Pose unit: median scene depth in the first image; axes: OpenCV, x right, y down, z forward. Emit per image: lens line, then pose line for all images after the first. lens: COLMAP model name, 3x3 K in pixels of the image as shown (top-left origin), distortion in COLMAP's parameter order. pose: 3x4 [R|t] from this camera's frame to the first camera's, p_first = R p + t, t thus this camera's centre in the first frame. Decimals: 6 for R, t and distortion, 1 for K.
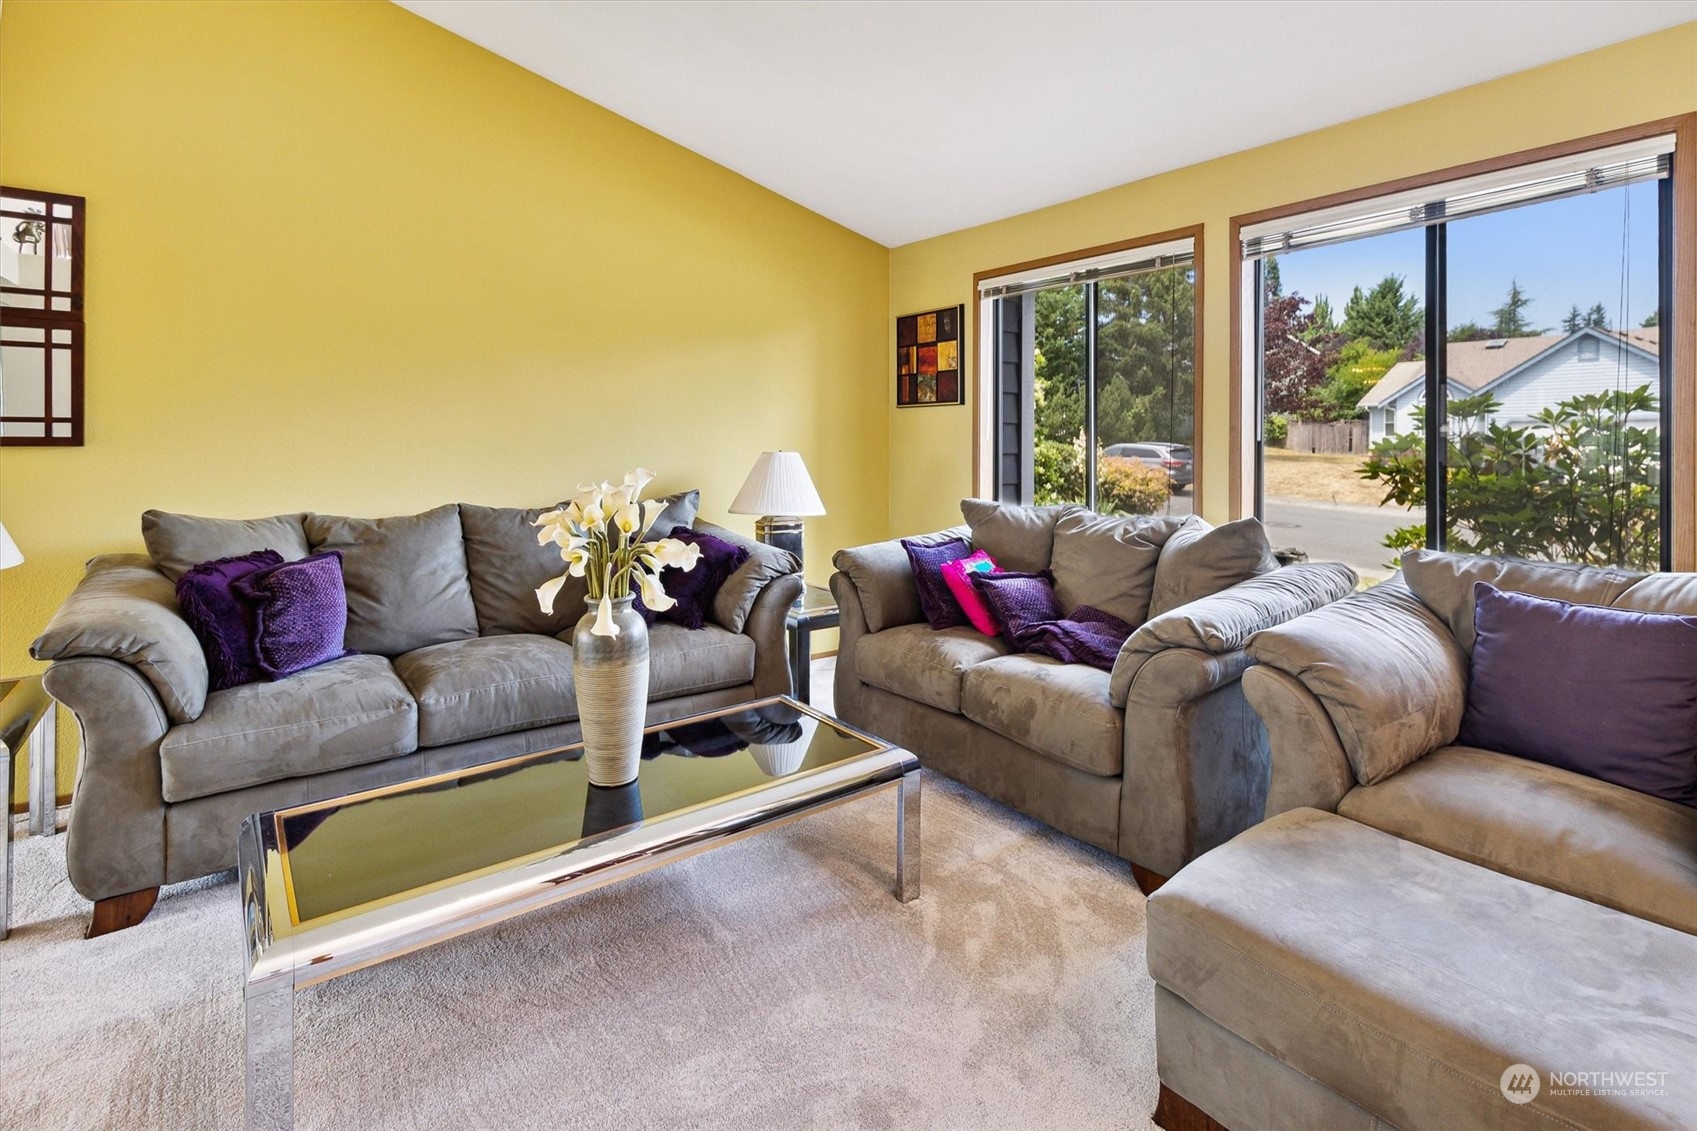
lens RADIAL K [[827.0, 0, 873.0], [0, 827.0, 432.0], [0, 0, 1]] dist [-0.001060, -0.000771]
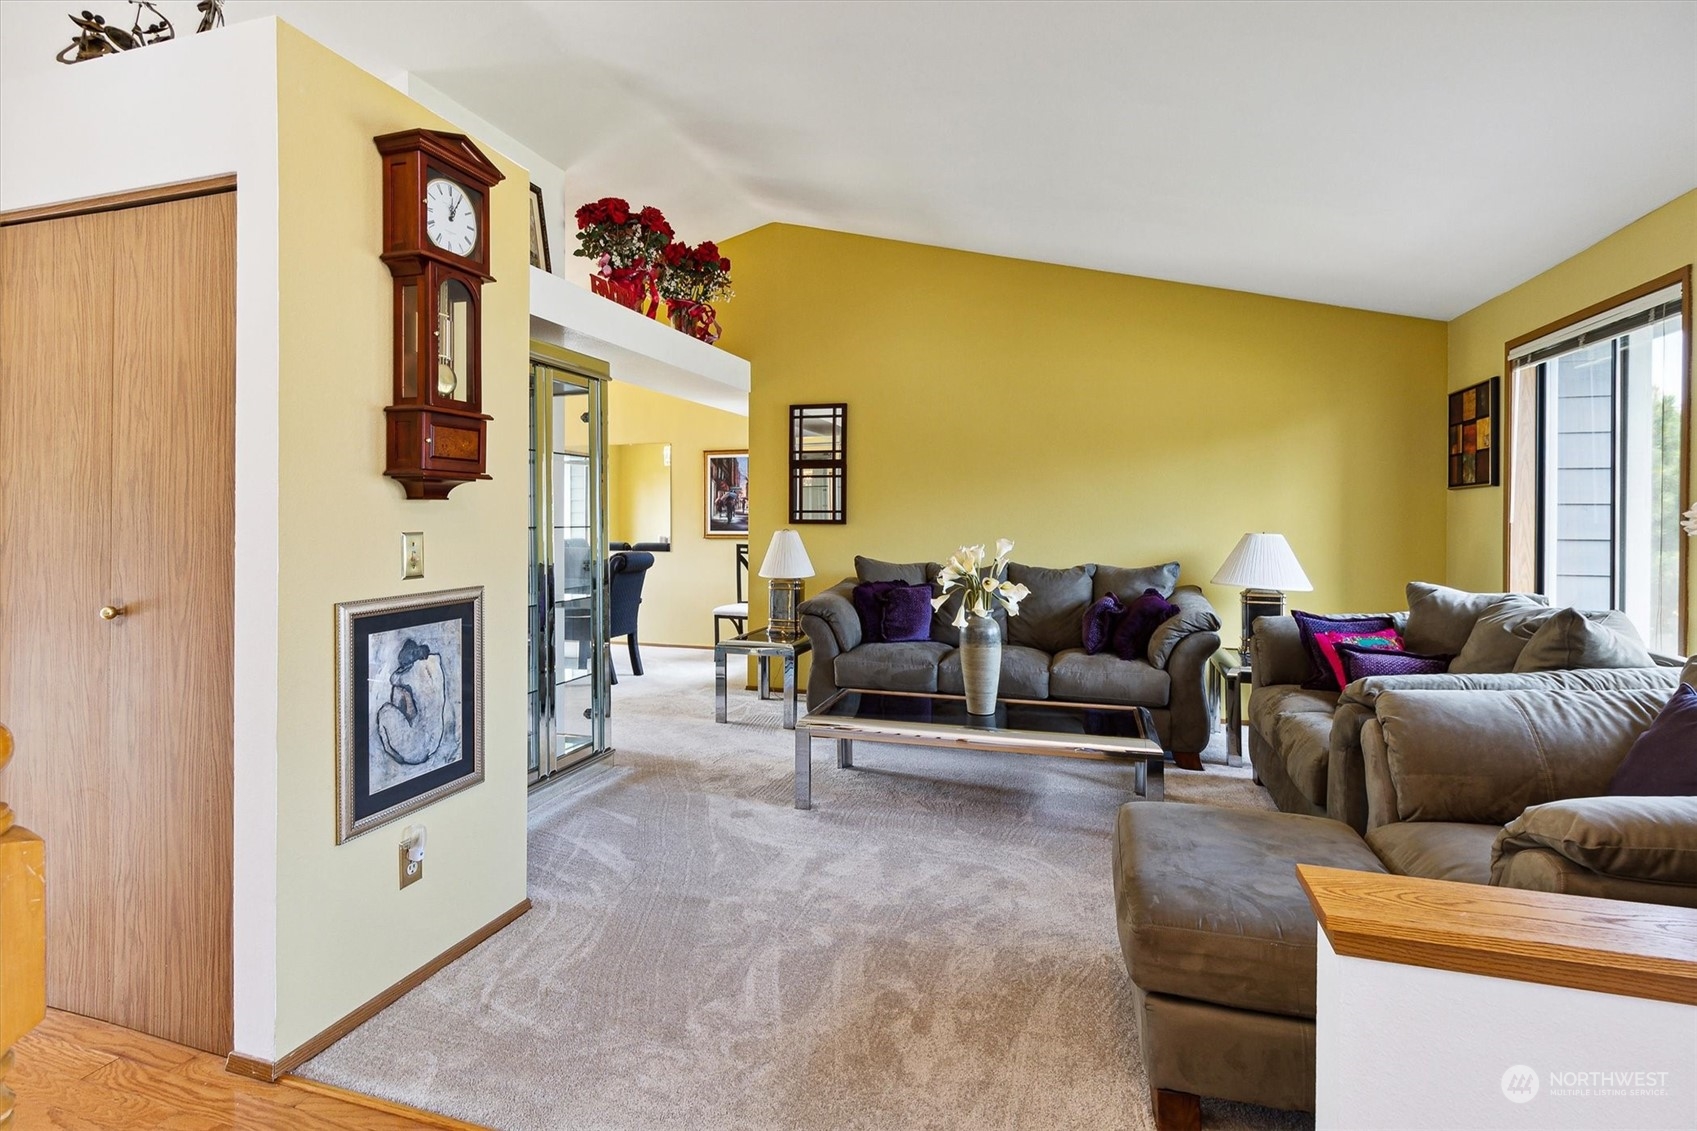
lens RADIAL K [[840.4, 0, 858.5], [0, 840.4, 521.1], [0, 0, 1]] dist [-0.020393, 0.000291]
pose [[0.588886, 0.003050, -0.808211, 0.734365], [0.004039, 0.999969, 0.006717, -0.004549], [0.808206, -0.007220, 0.588855, -0.202114]]
